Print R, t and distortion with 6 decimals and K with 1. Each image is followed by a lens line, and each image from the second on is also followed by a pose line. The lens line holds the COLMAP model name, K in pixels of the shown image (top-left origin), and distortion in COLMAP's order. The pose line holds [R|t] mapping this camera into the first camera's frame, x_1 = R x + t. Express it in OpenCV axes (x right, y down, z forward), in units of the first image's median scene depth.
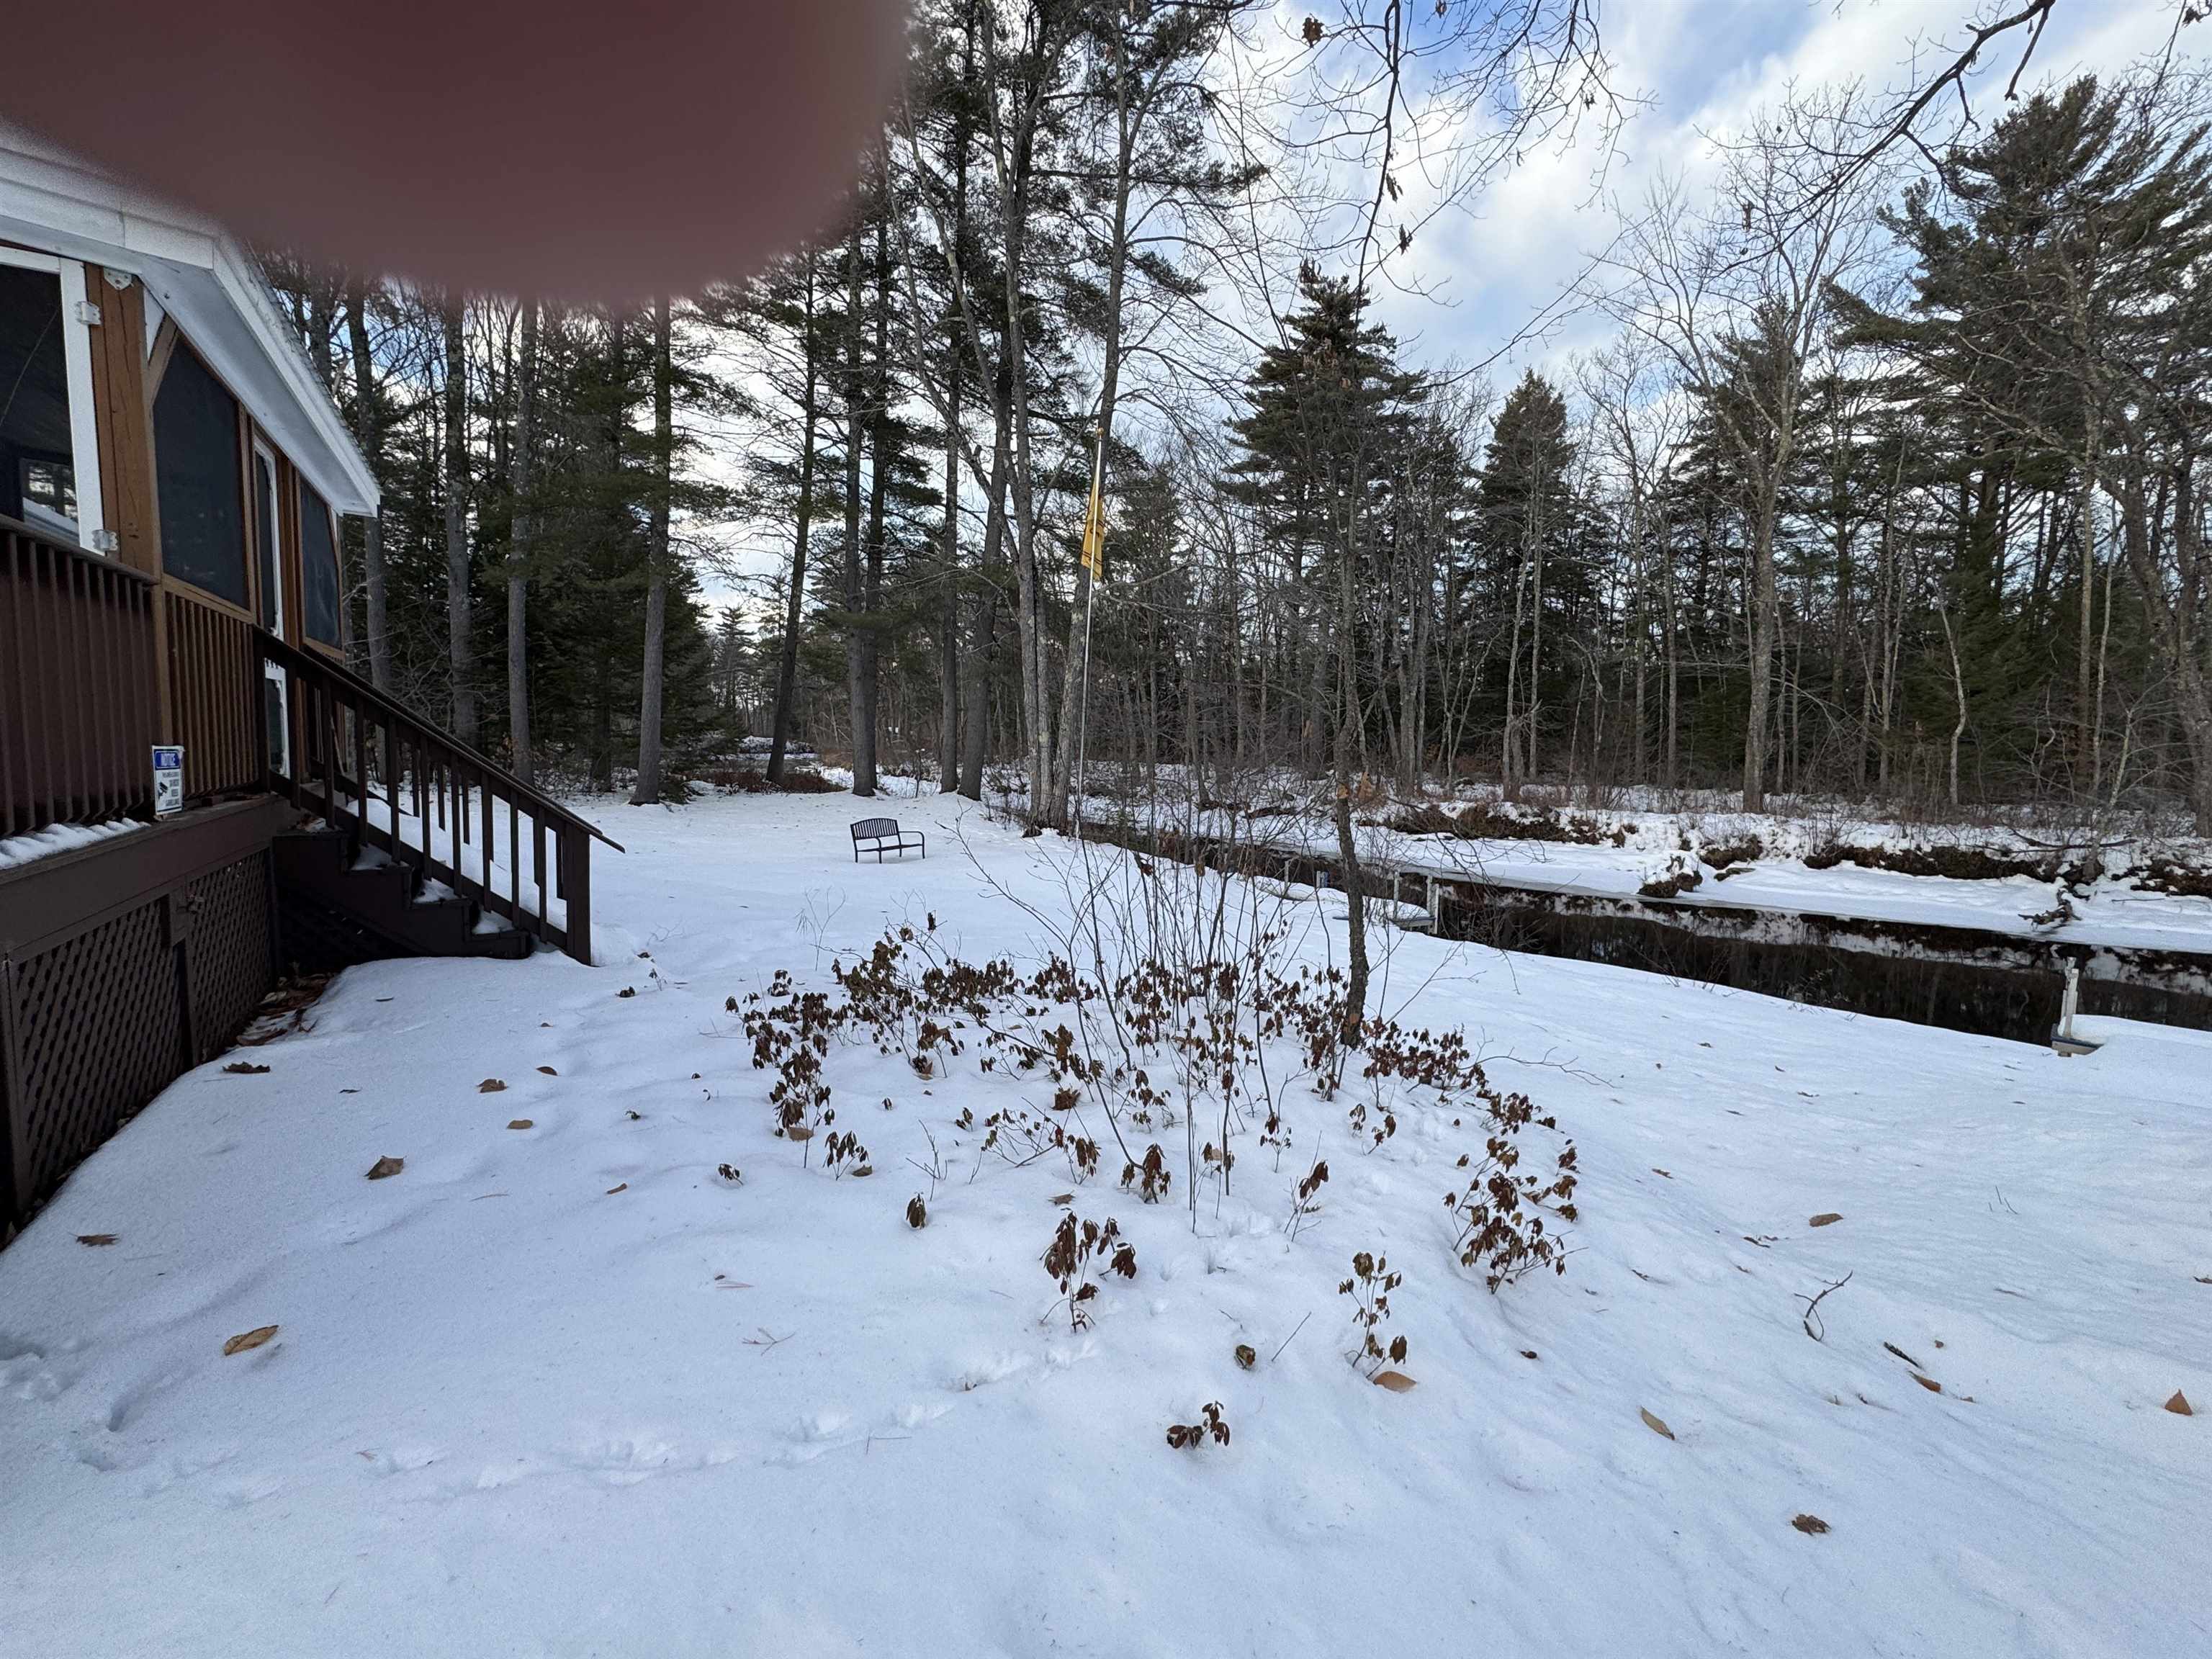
lens RADIAL K [[977.2, 0, 1107.8], [0, 977.2, 824.4], [0, 0, 1]] dist [-0.001796, 0.000240]
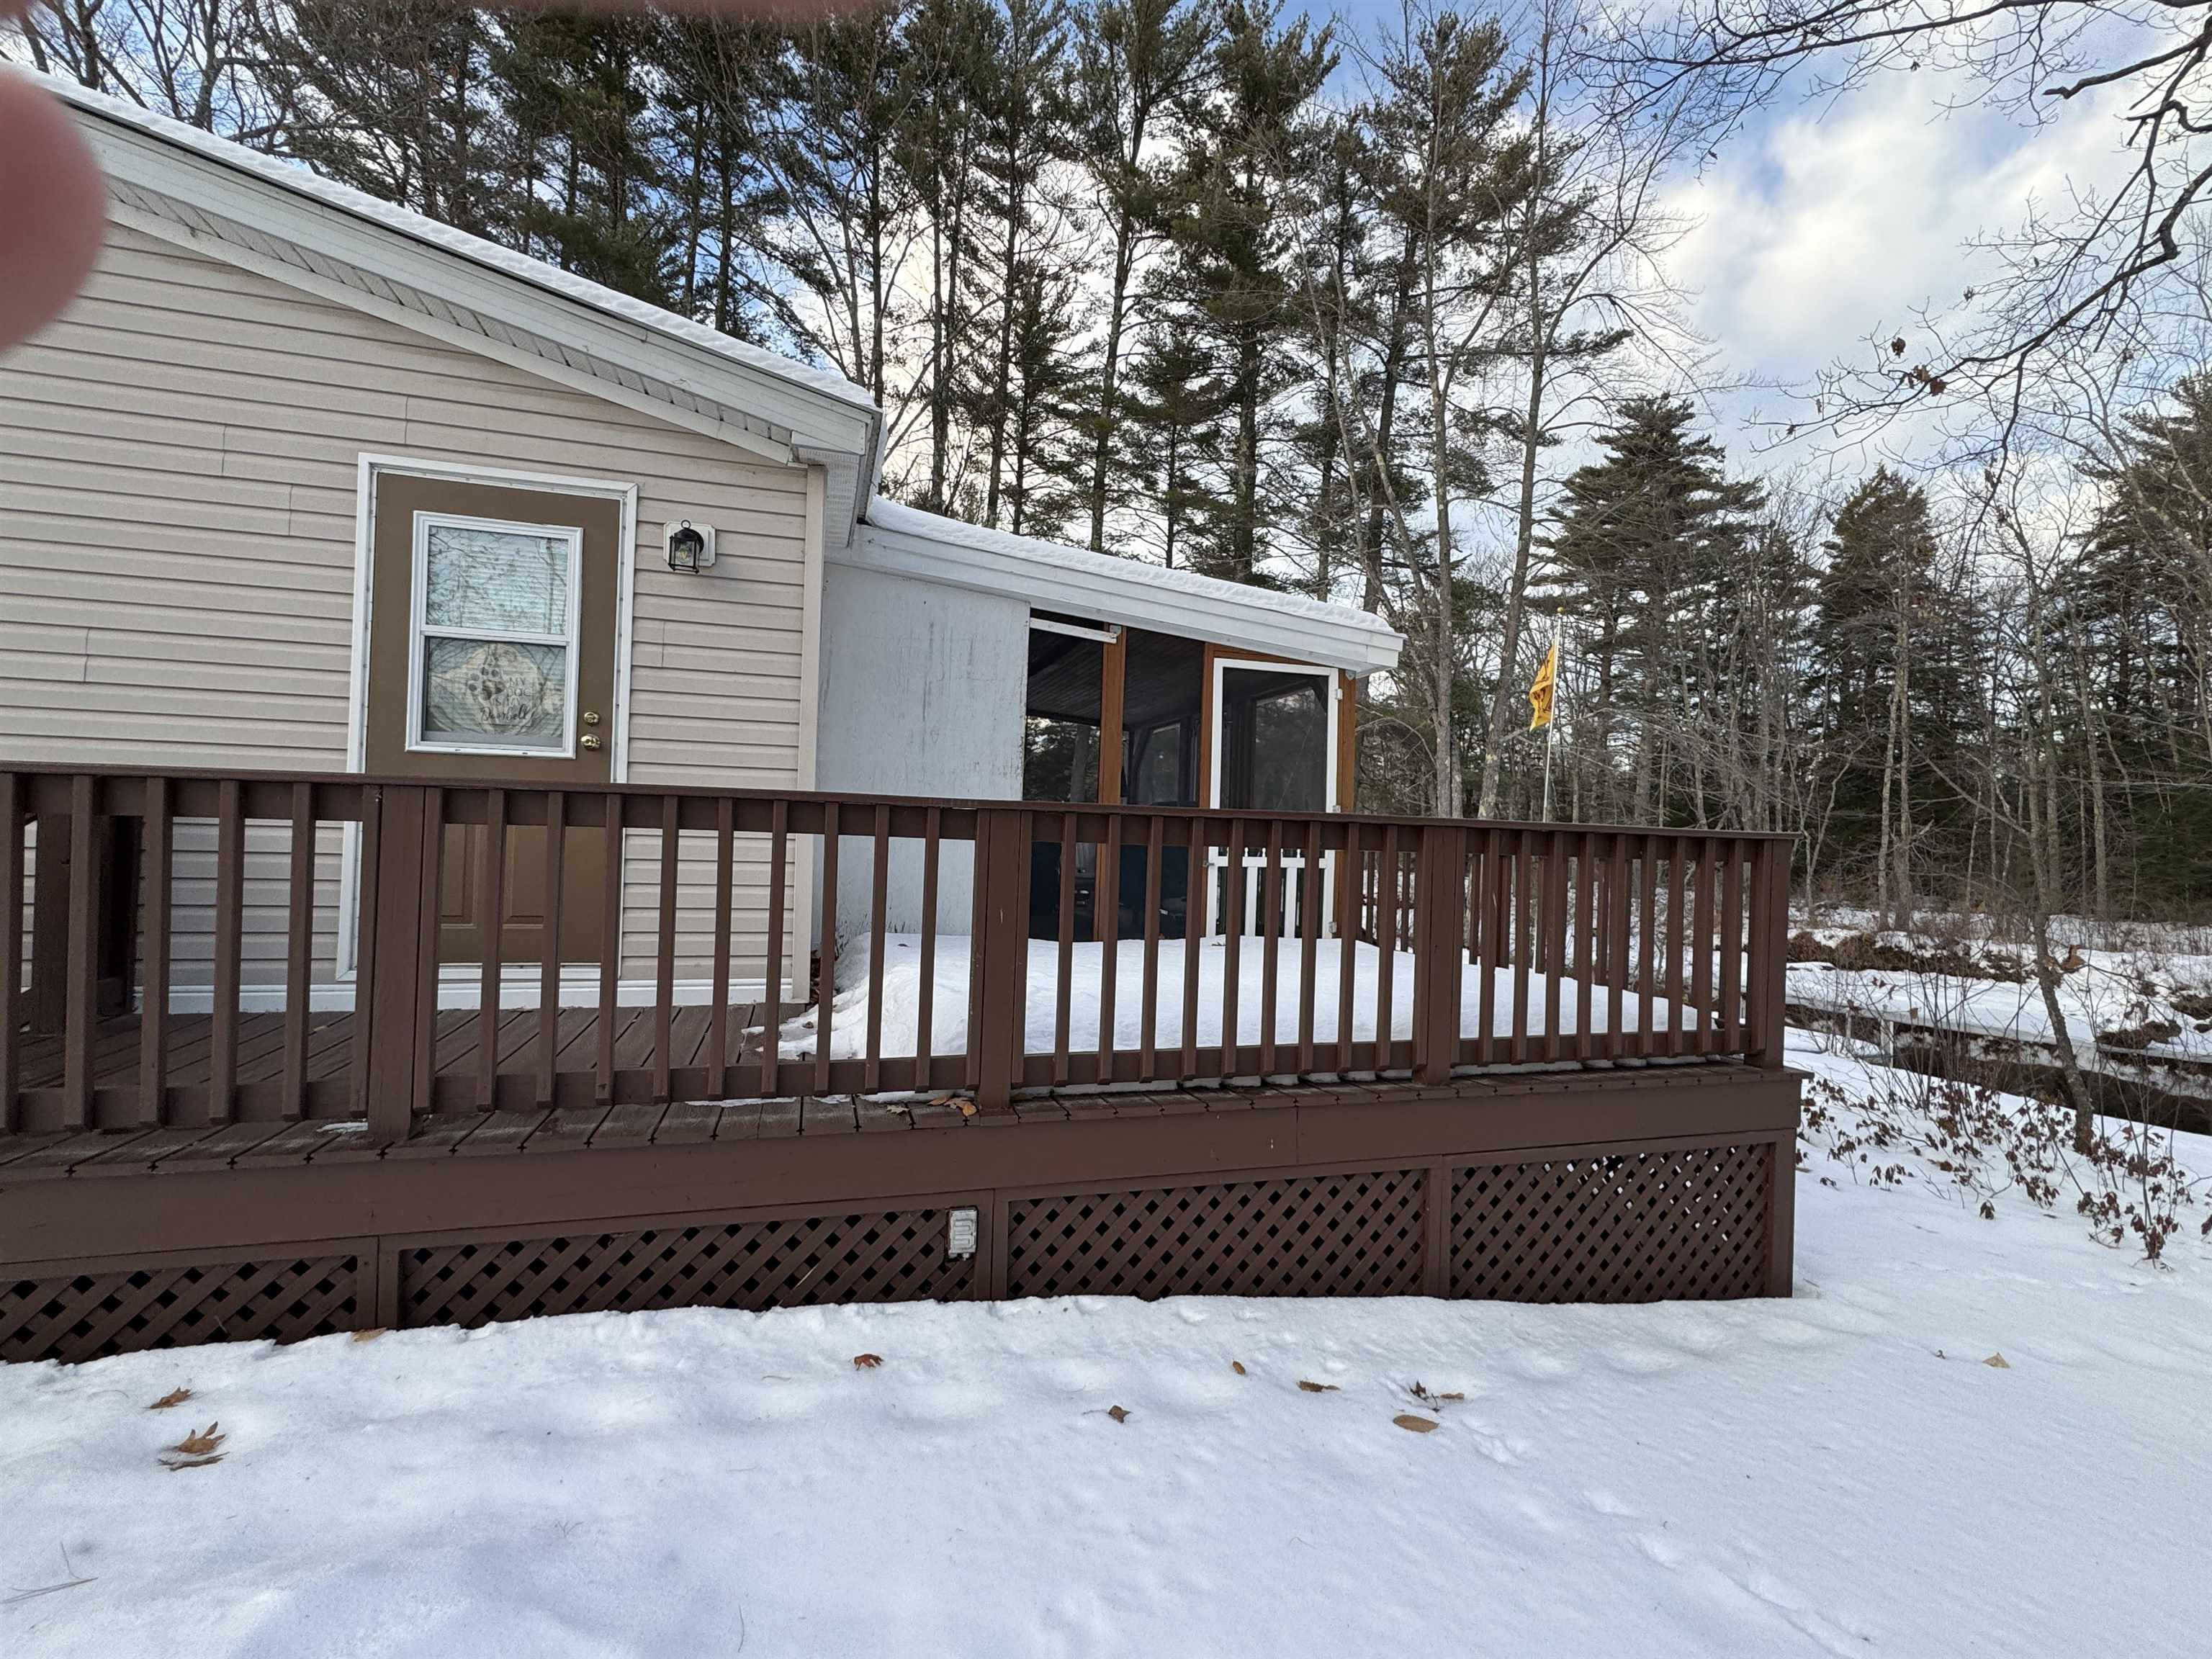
lens RADIAL K [[977.2, 0, 1107.8], [0, 977.2, 824.4], [0, 0, 1]] dist [-0.001796, 0.000240]
pose [[0.969297, 0.008992, -0.245729, -0.122483], [-0.034484, 0.994426, -0.099634, -0.007740], [0.243464, 0.105048, 0.964205, -0.112498]]
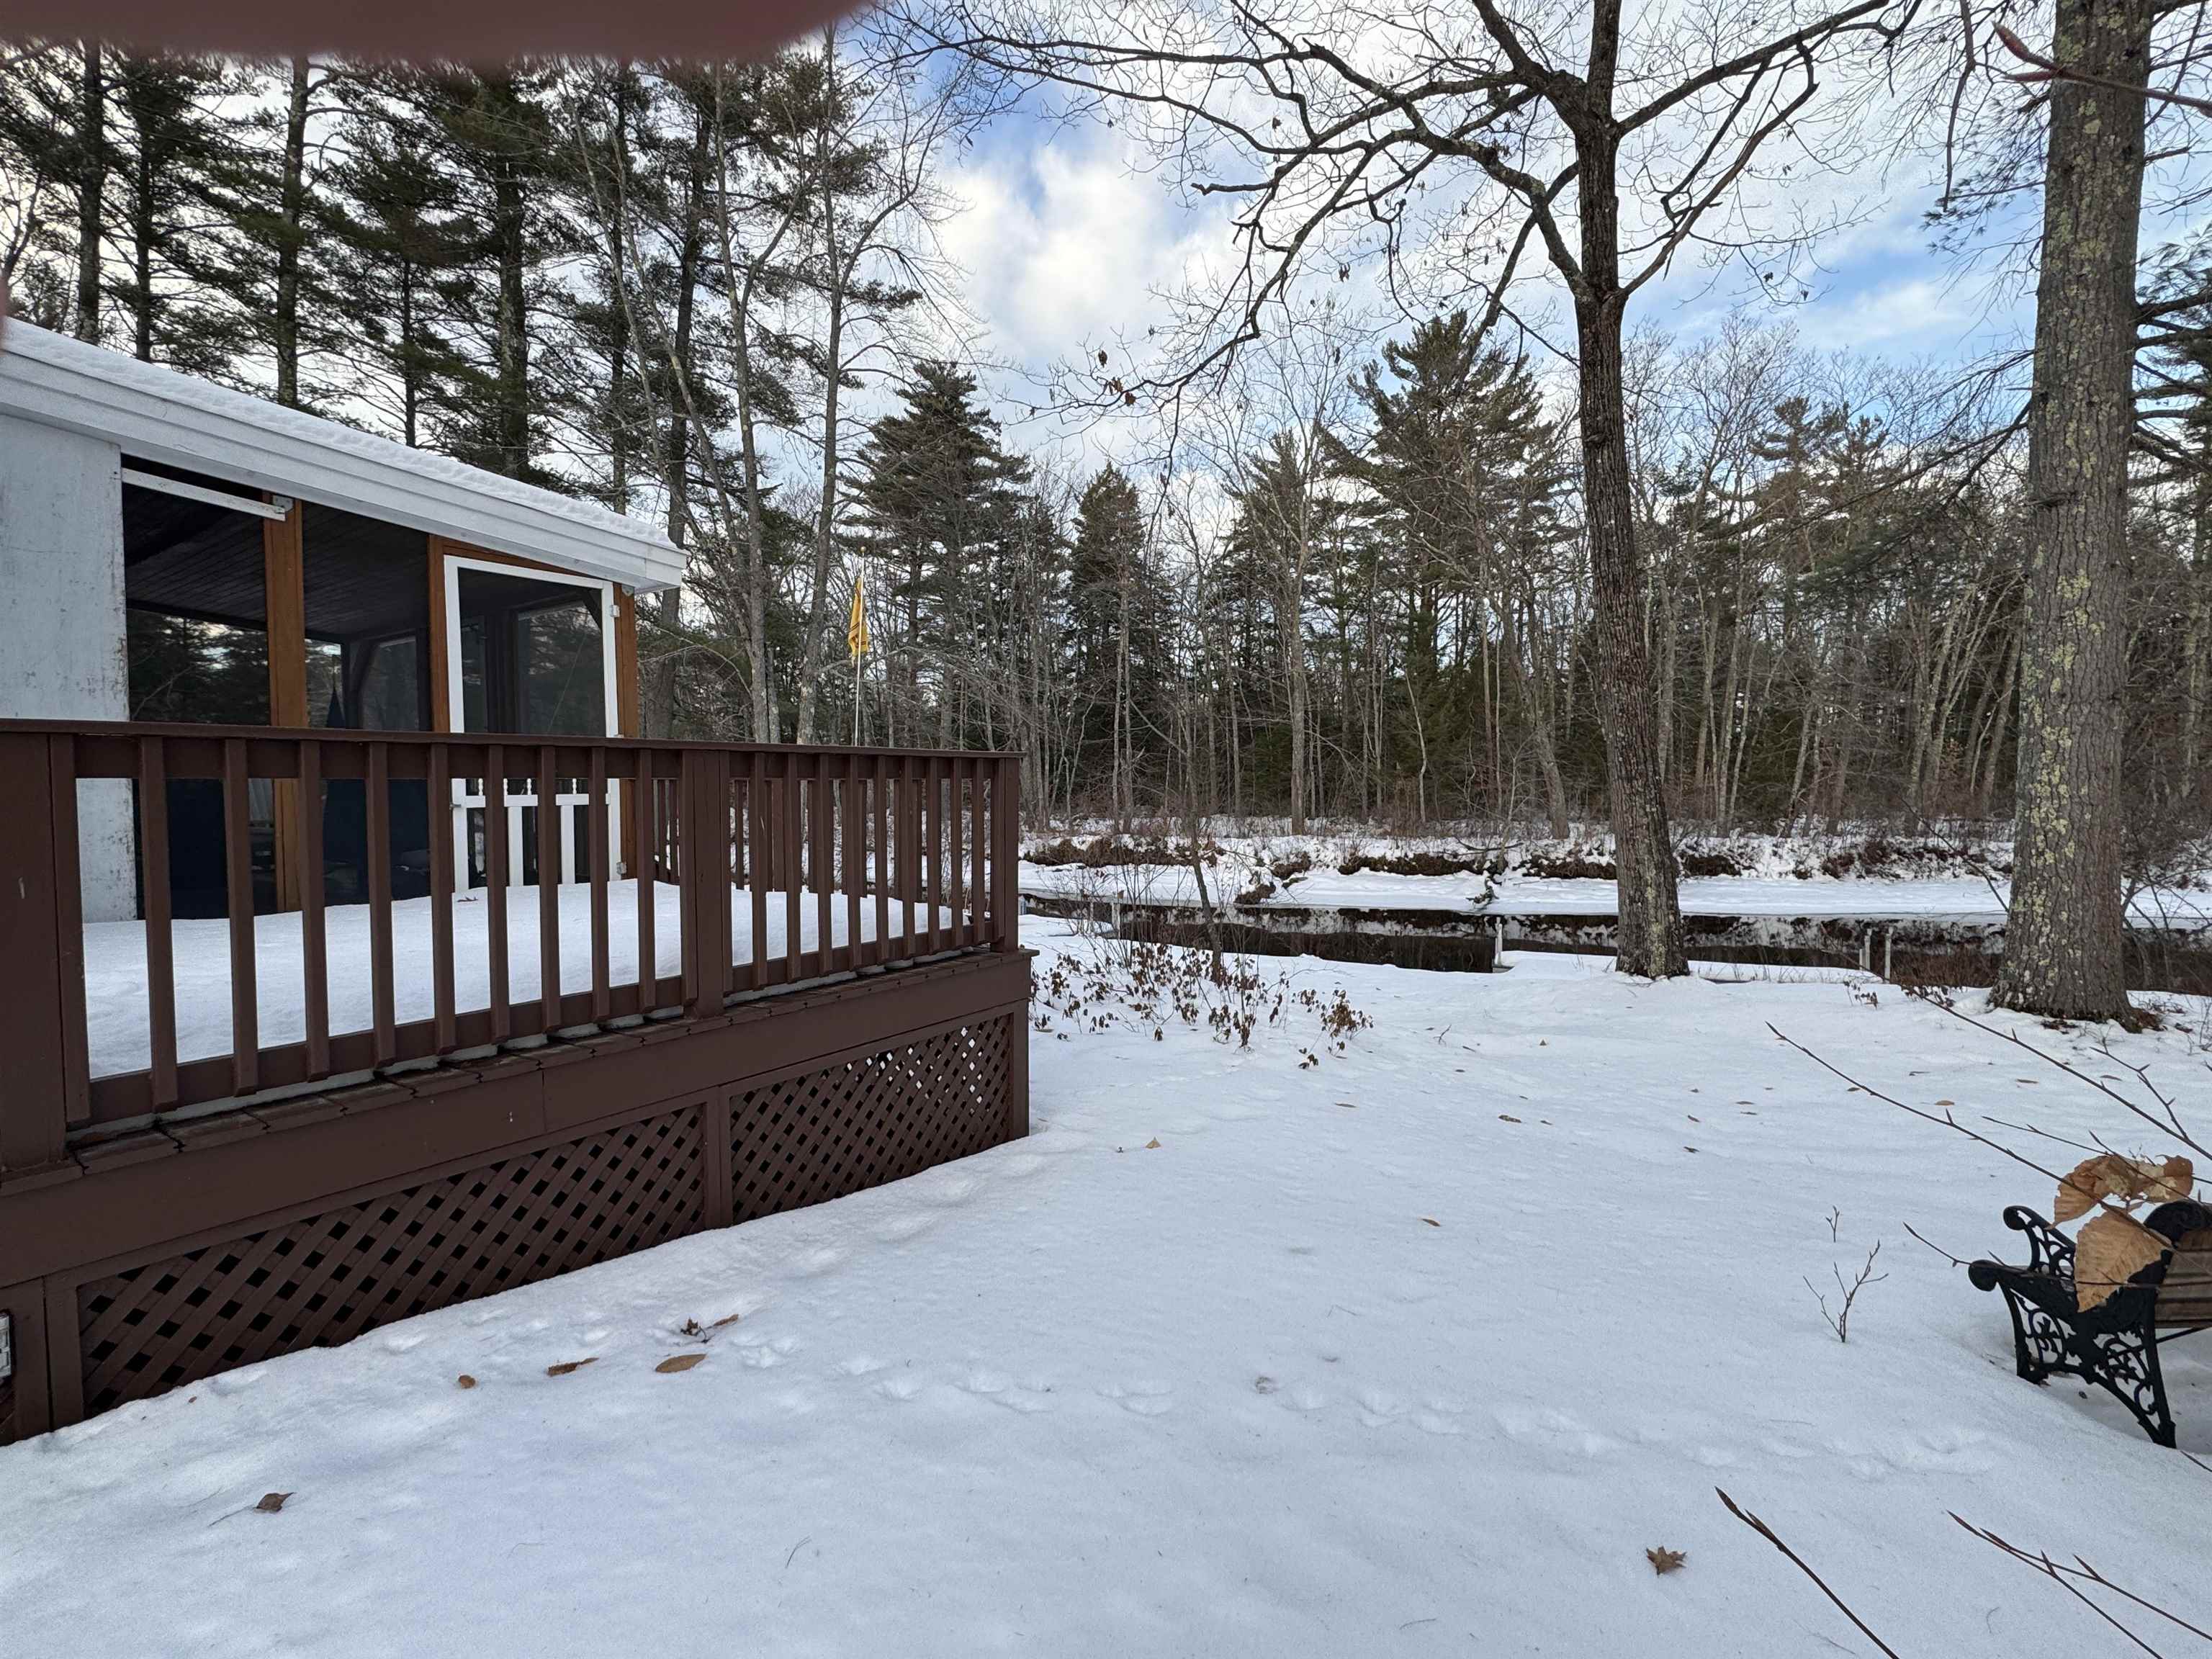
lens RADIAL K [[977.2, 0, 1107.8], [0, 977.2, 824.4], [0, 0, 1]] dist [-0.001796, 0.000240]
pose [[0.916097, -0.038282, 0.399126, -0.114828], [0.053052, 0.998253, -0.026023, -0.006663], [-0.397432, 0.045014, 0.916527, -0.110607]]
